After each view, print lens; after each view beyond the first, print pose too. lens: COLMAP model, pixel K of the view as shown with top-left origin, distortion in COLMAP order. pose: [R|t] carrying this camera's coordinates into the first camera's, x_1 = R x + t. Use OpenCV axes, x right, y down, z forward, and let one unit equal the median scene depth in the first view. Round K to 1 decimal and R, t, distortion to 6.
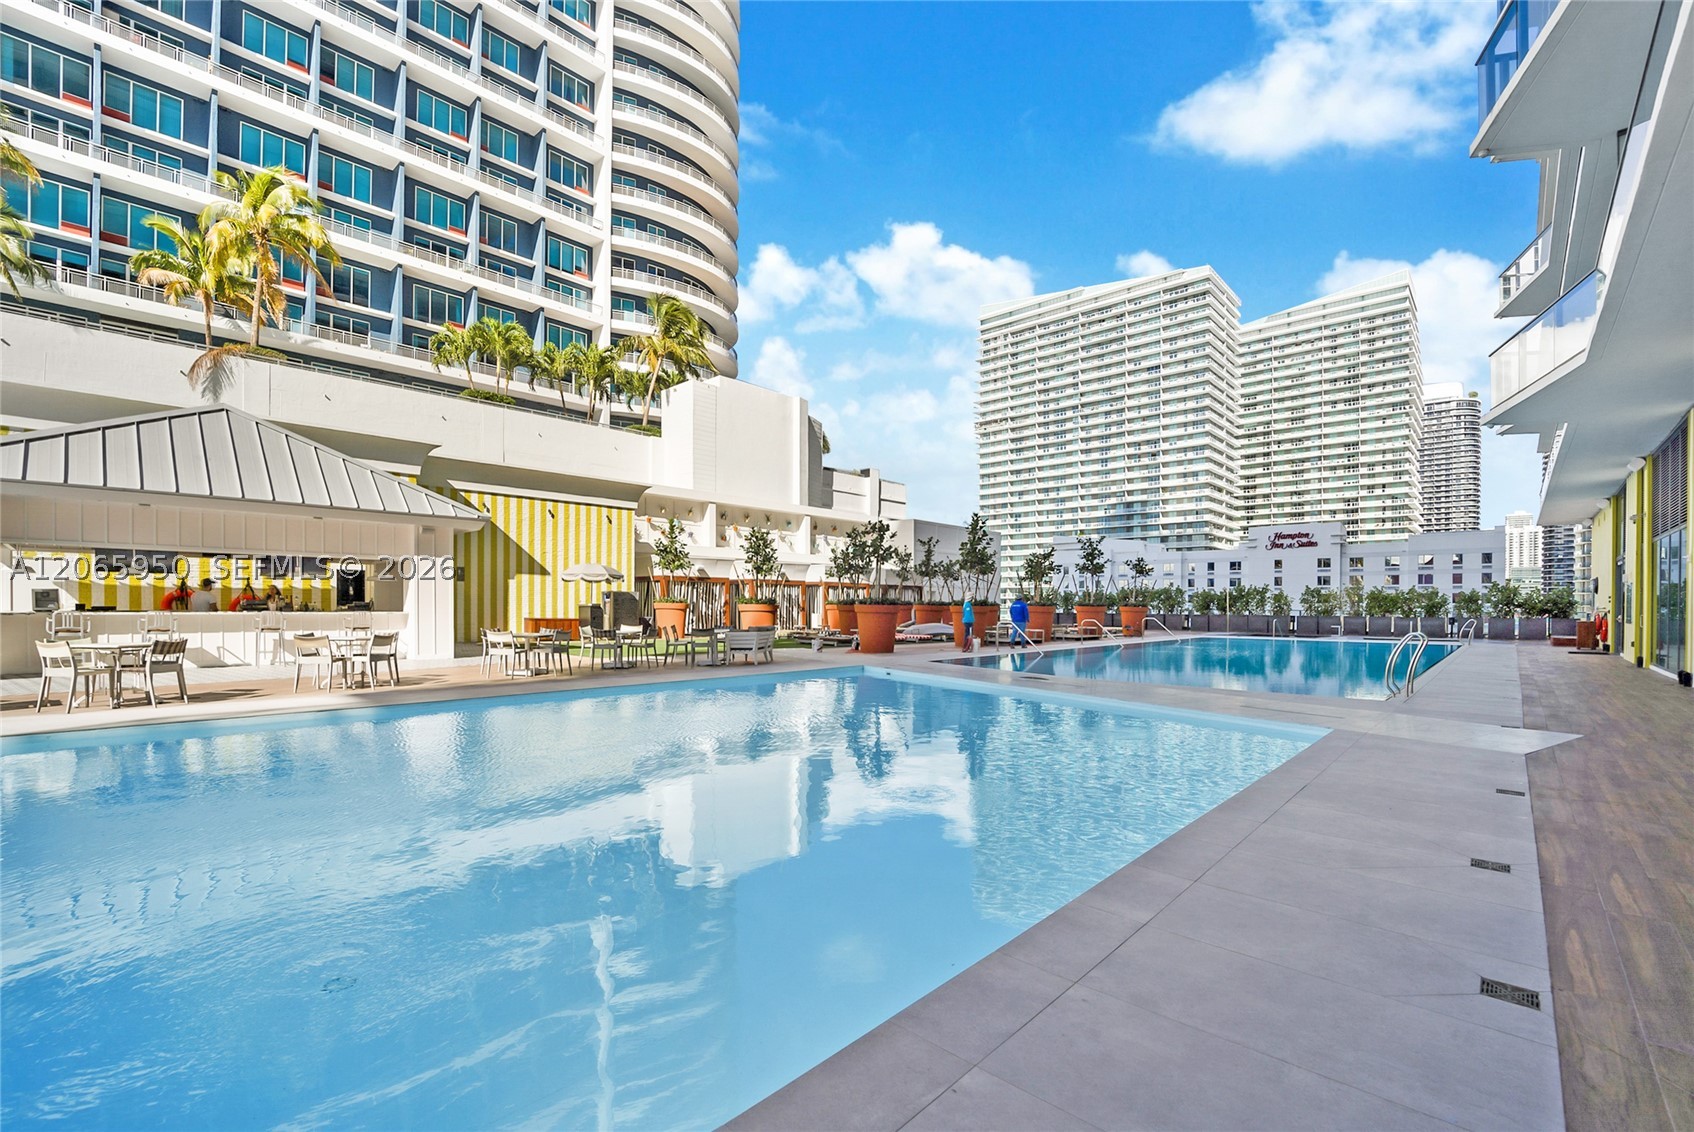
lens RADIAL K [[739.1, 0, 850.2], [0, 739.1, 606.1], [0, 0, 1]] dist [-0.017666, -0.000118]
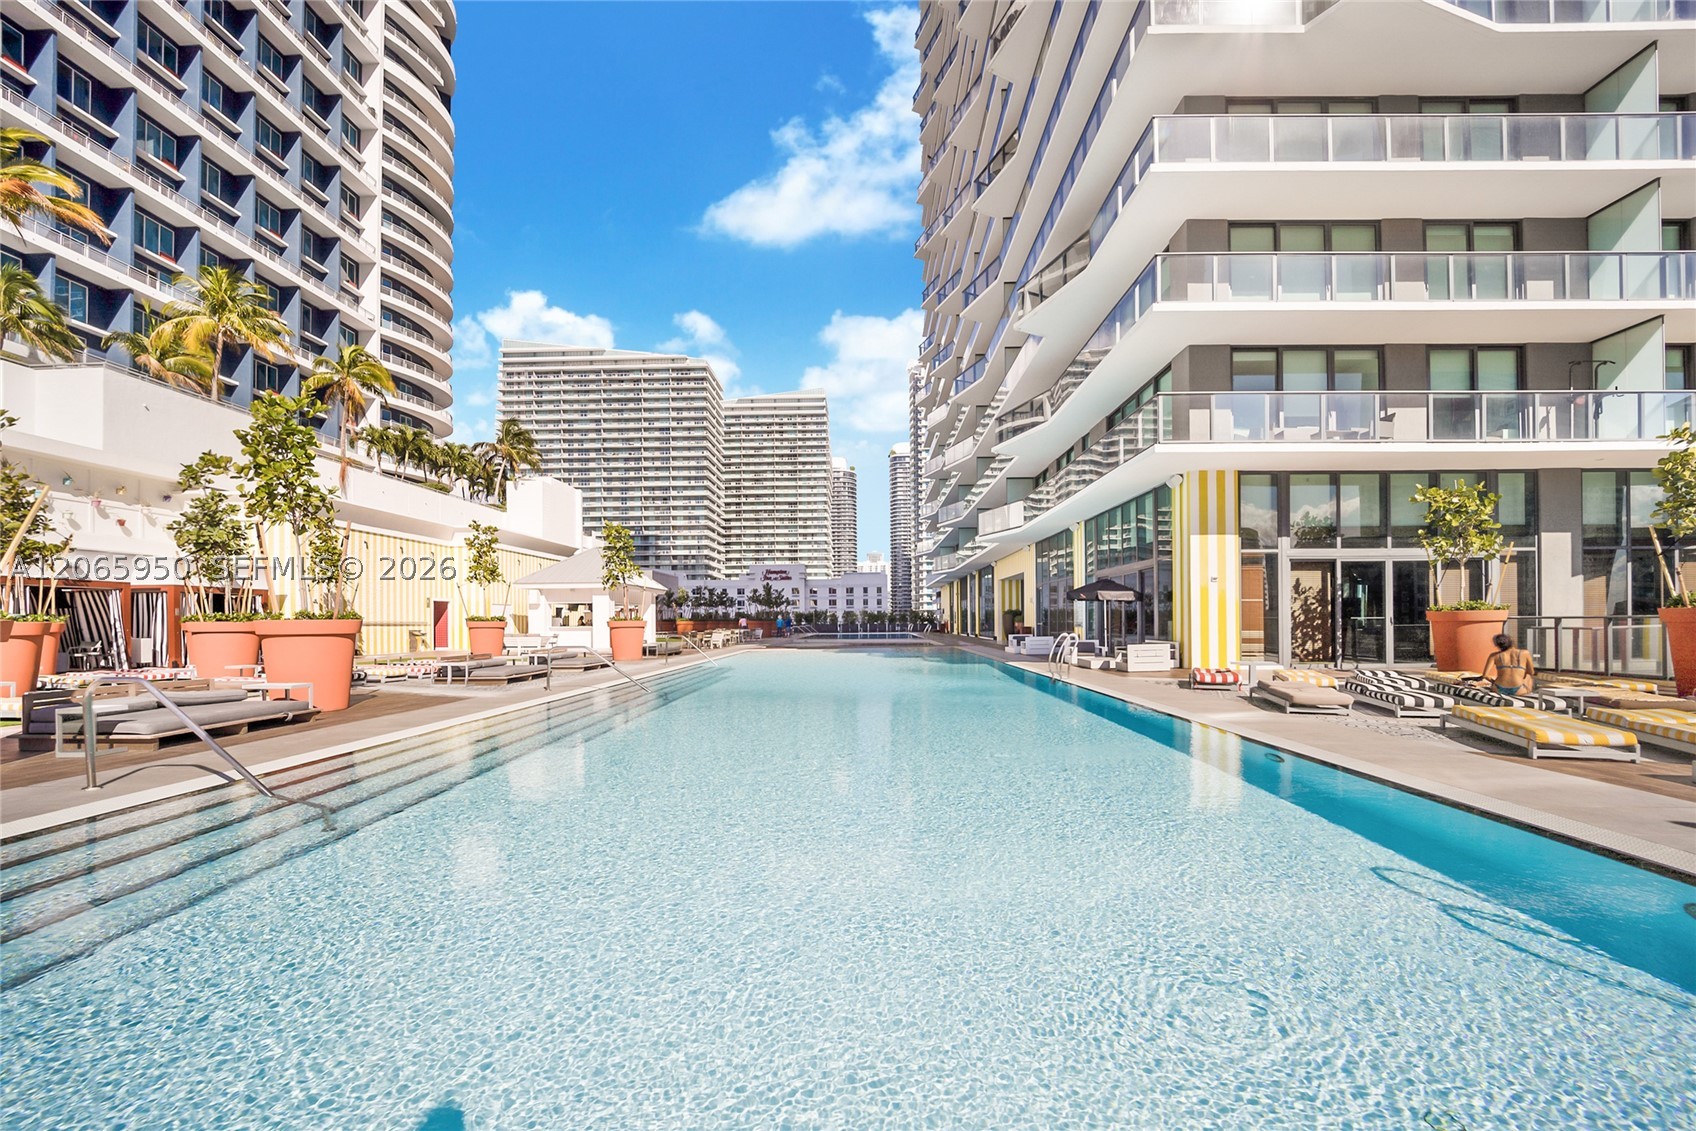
lens RADIAL K [[713.3, 0, 861.6], [0, 713.3, 583.1], [0, 0, 1]] dist [-0.001869, -0.000813]
pose [[0.748291, 0.022099, 0.663002, -0.124966], [0.014006, 0.998696, -0.049096, -0.000454], [-0.663223, 0.046024, 0.747006, -0.103423]]
